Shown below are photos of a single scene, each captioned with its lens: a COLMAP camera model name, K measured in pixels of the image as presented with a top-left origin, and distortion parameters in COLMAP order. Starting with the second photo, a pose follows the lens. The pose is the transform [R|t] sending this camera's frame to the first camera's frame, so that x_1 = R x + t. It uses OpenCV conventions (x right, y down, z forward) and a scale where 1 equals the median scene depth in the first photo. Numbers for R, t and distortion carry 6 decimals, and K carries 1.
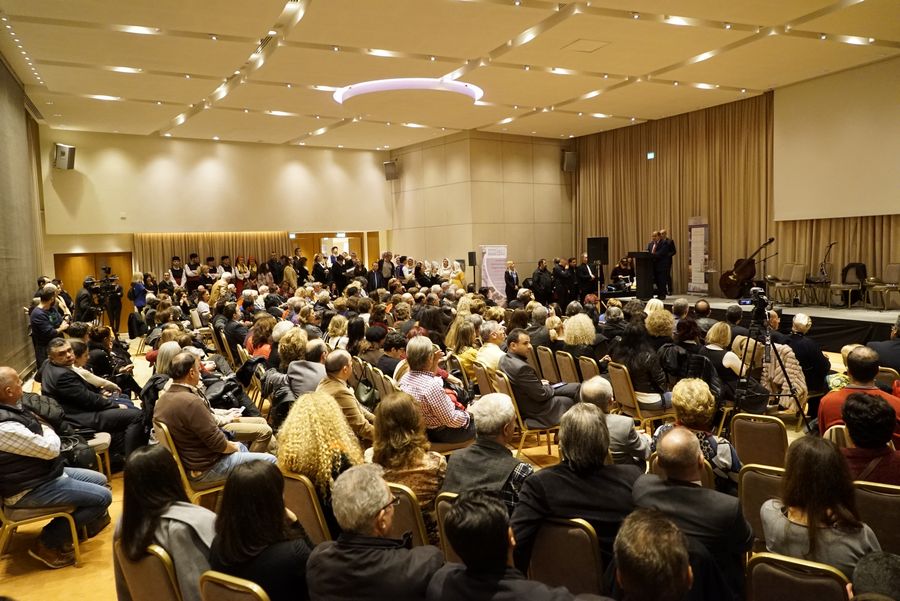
lens RADIAL K [[728.3, 0, 446.5], [0, 728.3, 296.5], [0, 0, 1]] dist [-0.021773, 0.009115]
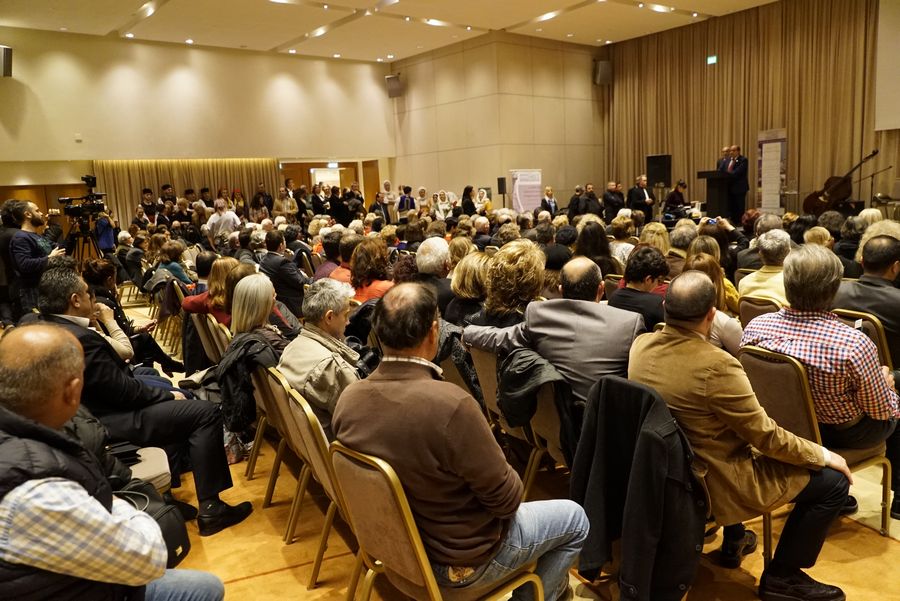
lens RADIAL K [[728.3, 0, 455.3], [0, 728.3, 304.1], [0, 0, 1]] dist [-0.021773, 0.009115]
pose [[0.996744, -0.027542, 0.075779, -0.087612], [0.021074, 0.996169, 0.084874, 0.013041], [-0.077826, -0.083001, 0.993506, 0.140379]]
